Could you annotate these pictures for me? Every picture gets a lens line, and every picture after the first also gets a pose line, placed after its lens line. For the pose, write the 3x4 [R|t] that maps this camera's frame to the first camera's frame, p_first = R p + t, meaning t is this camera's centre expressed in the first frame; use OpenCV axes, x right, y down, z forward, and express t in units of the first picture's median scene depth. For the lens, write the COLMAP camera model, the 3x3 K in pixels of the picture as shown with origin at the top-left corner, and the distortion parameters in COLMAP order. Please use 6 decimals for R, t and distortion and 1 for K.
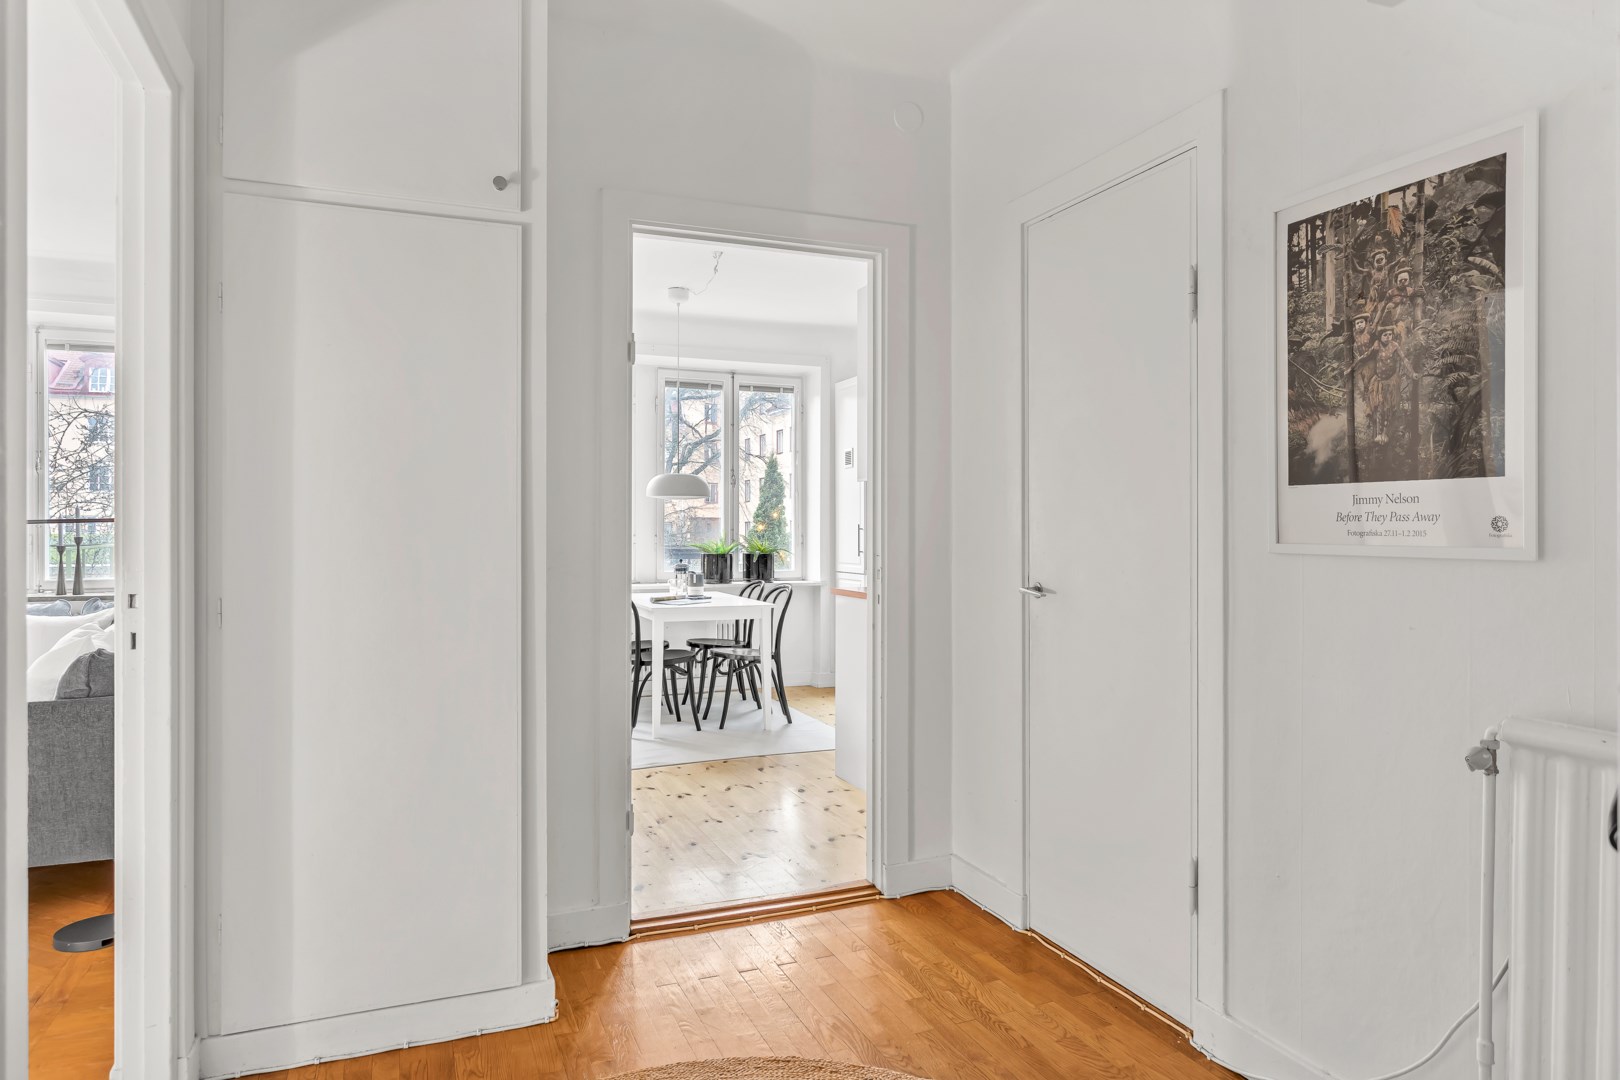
lens RADIAL K [[1029.0, 0, 810.5], [0, 1029.0, 516.8], [0, 0, 1]] dist [-0.001806, -0.000224]
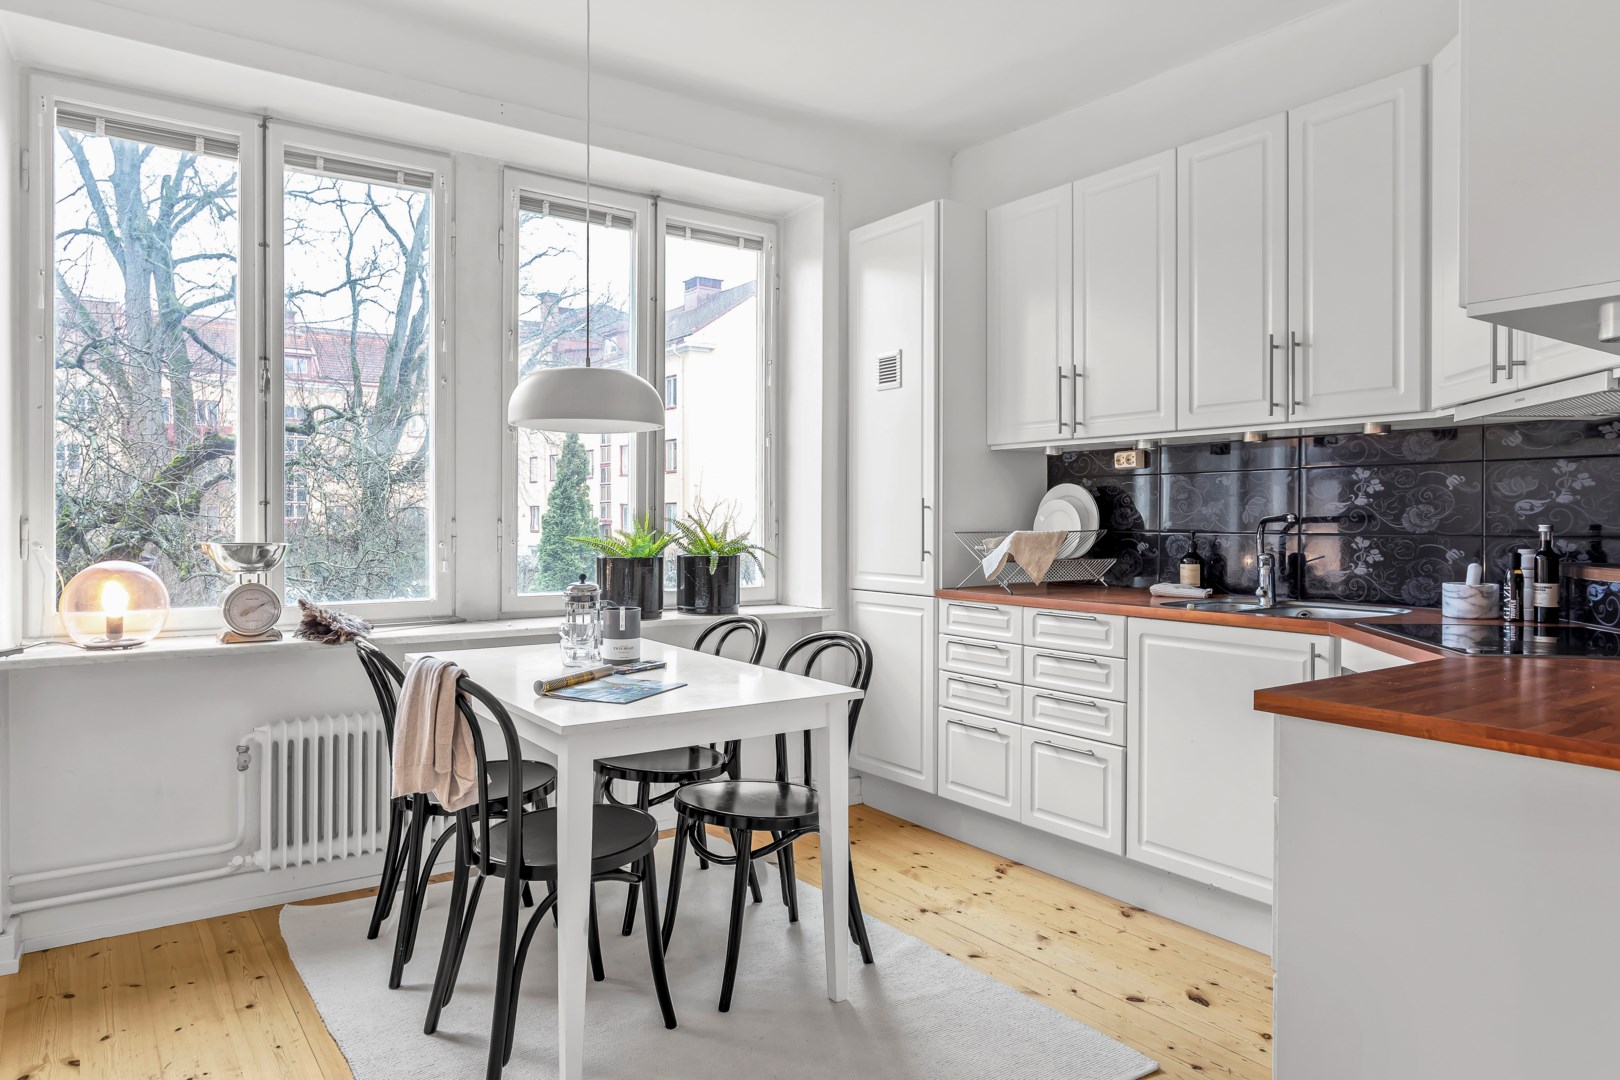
lens RADIAL K [[1029.0, 0, 810.5], [0, 1029.0, 516.8], [0, 0, 1]] dist [-0.001806, -0.000224]
pose [[0.972681, 0.000674, 0.232143, -0.120709], [-0.003679, 0.999915, 0.012515, 0.009932], [-0.232115, -0.013027, 0.972601, 0.505167]]
